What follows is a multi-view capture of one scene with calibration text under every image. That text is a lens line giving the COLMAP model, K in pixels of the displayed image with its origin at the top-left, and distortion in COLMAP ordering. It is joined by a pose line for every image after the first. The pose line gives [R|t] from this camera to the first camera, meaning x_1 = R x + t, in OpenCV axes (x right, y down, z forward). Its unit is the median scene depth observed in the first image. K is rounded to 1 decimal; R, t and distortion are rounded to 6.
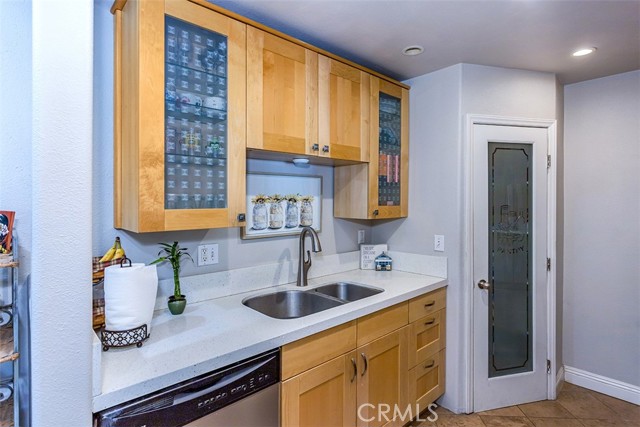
lens RADIAL K [[337.9, 0, 320.2], [0, 337.9, 201.8], [0, 0, 1]] dist [0.000274, -0.000056]
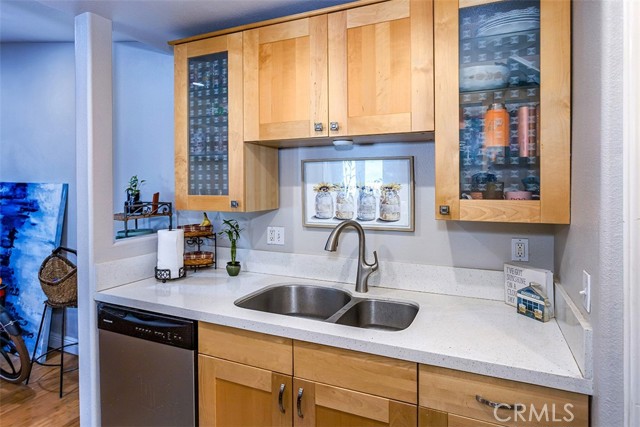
lens RADIAL K [[337.9, 0, 325.3], [0, 337.9, 187.8], [0, 0, 1]] dist [0.000274, -0.000056]
pose [[0.424592, 0.006911, -0.905359, 0.709359], [-0.003888, 0.999976, 0.005811, -0.012096], [0.905377, 0.001052, 0.424608, 0.602436]]
